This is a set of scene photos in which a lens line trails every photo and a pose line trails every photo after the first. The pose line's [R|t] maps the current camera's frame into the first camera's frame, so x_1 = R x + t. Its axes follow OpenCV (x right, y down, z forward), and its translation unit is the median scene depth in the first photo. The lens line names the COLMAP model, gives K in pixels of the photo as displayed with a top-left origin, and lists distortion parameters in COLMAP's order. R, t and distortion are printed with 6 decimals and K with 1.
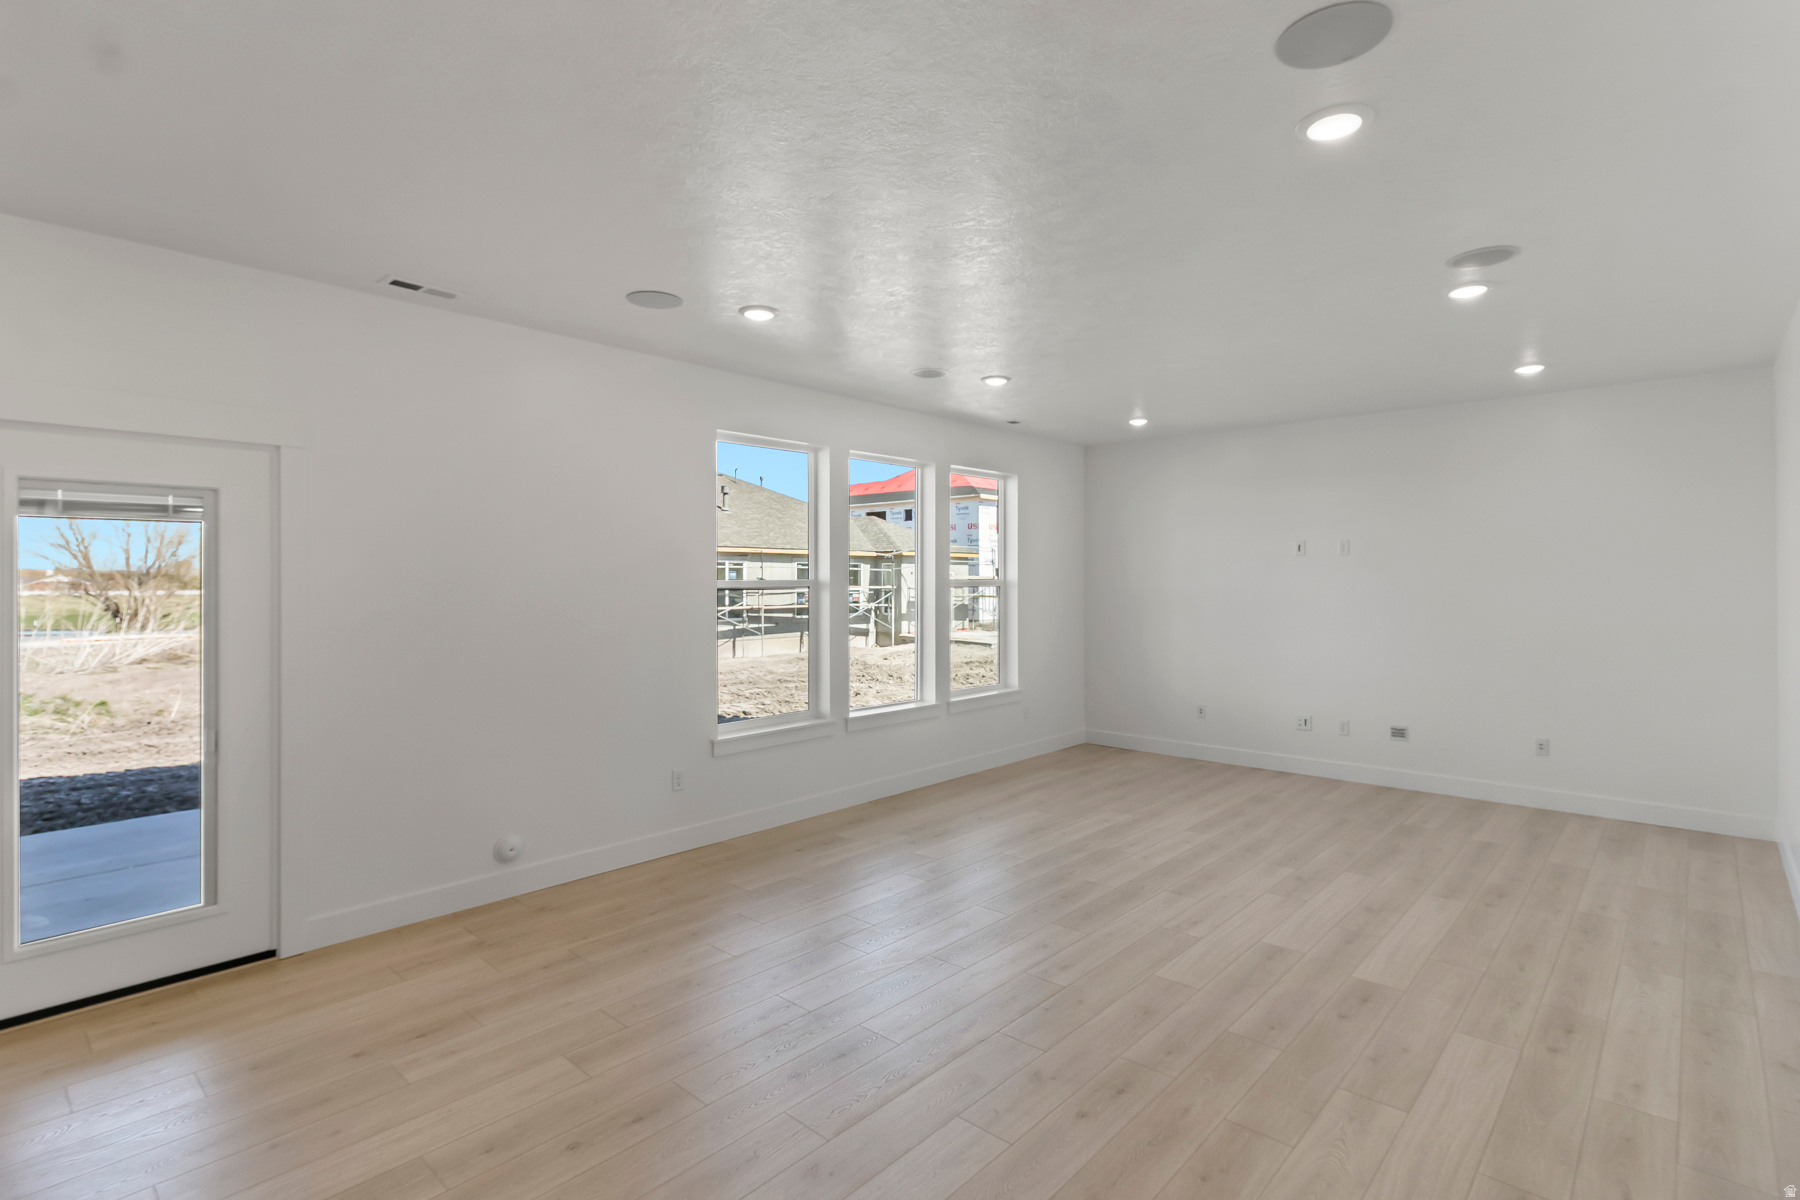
lens RADIAL K [[888.0, 0, 895.7], [0, 888.0, 595.4], [0, 0, 1]] dist [-0.002975, -0.000270]
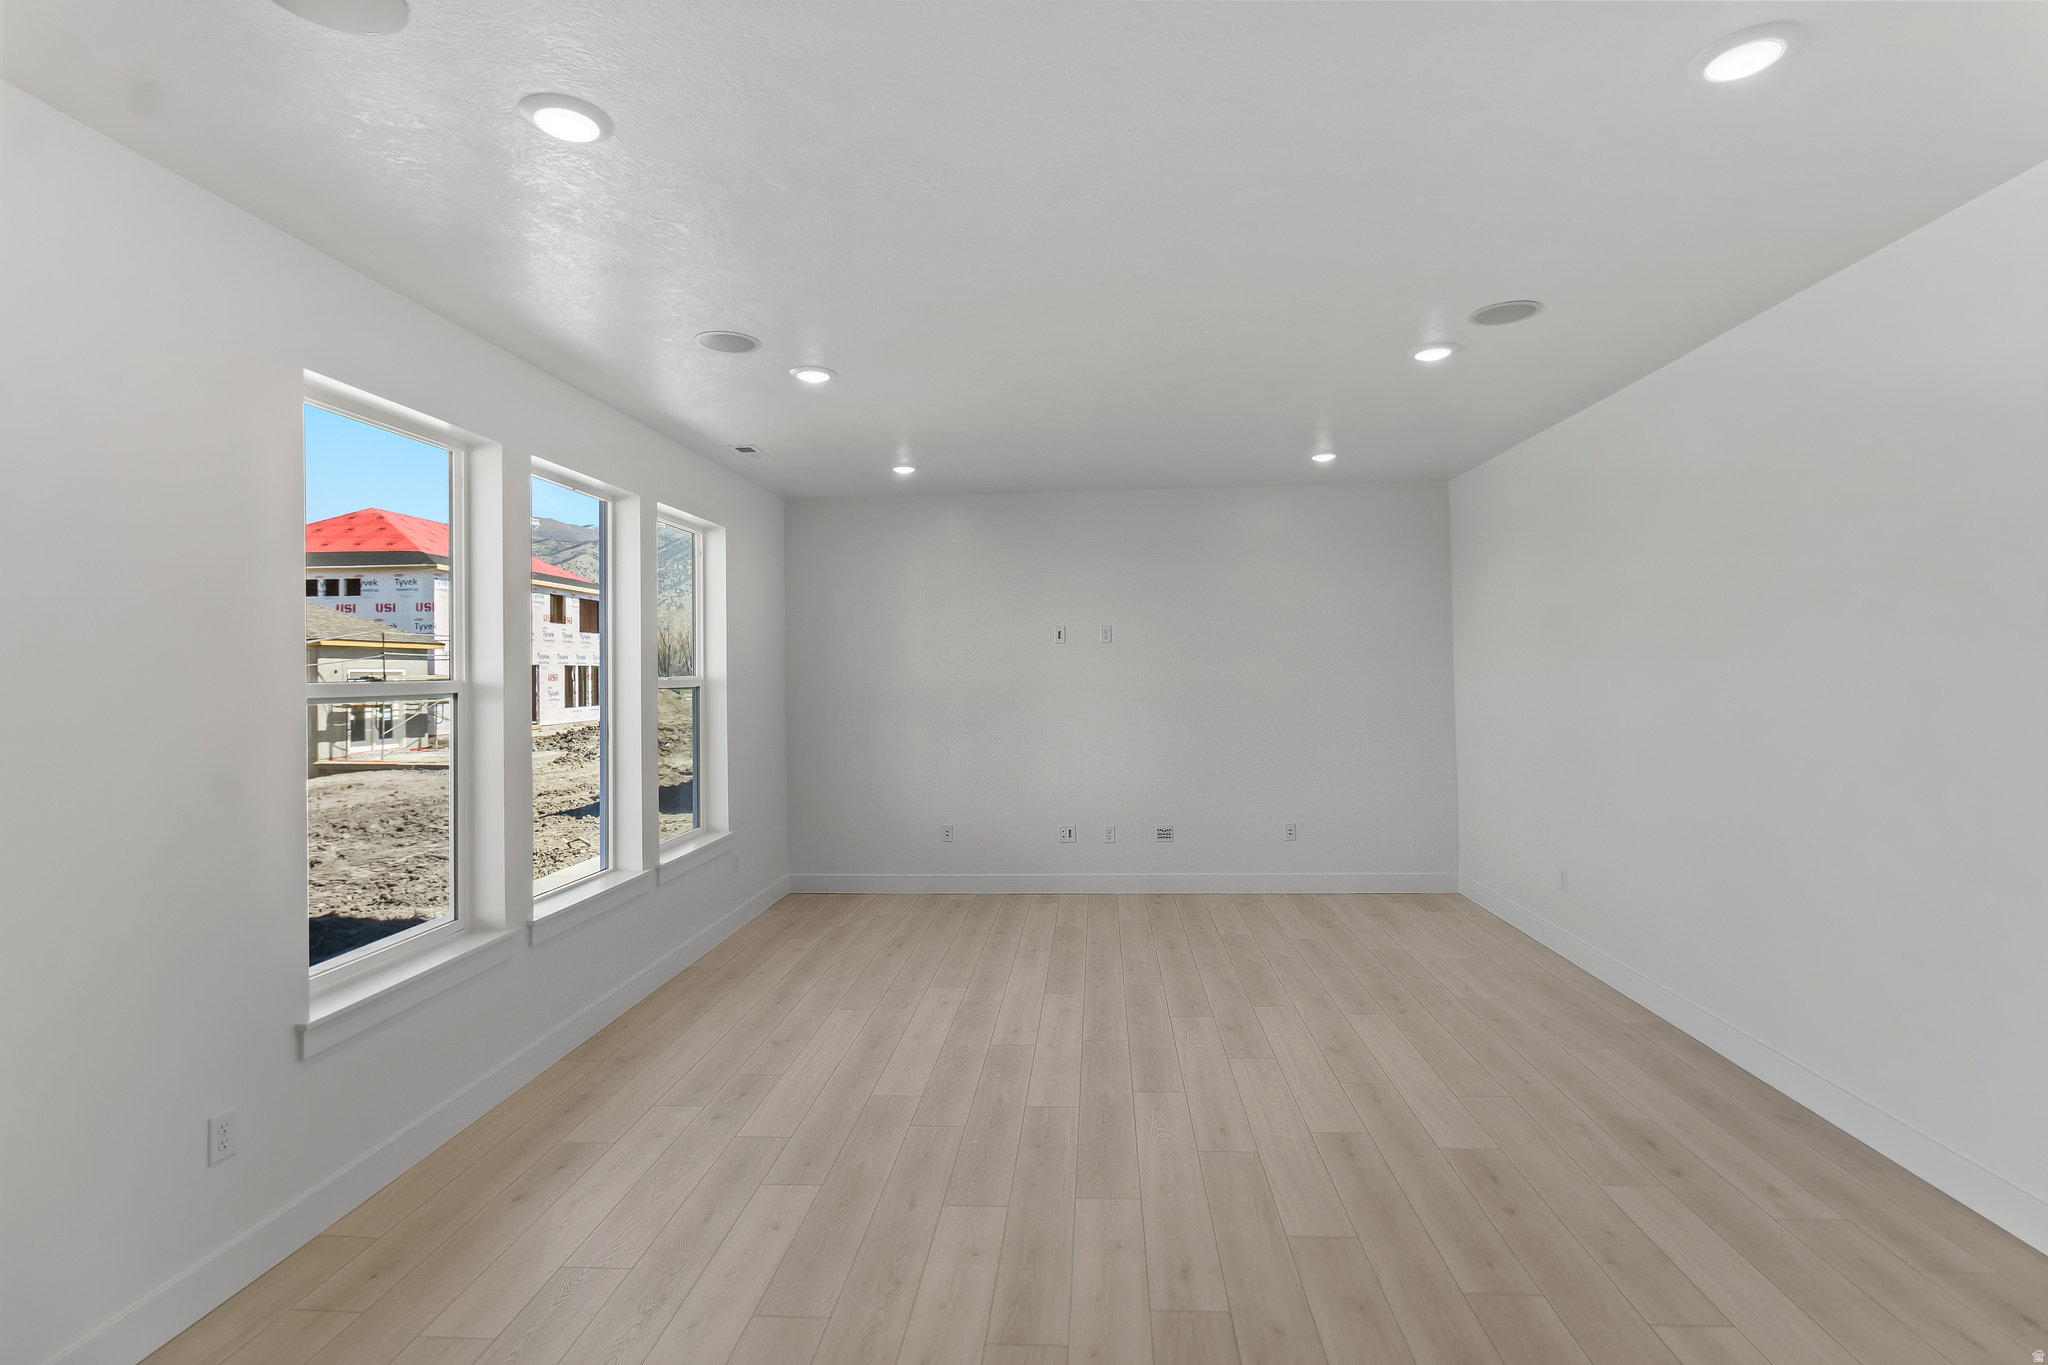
lens RADIAL K [[989.6, 0, 1053.0], [0, 989.6, 659.9], [0, 0, 1]] dist [0.001515, 0.000159]
pose [[0.773884, -0.005424, 0.633304, -0.199672], [0.026665, 0.999356, -0.024024, -0.006100], [-0.632765, 0.035479, 0.773530, 0.291680]]
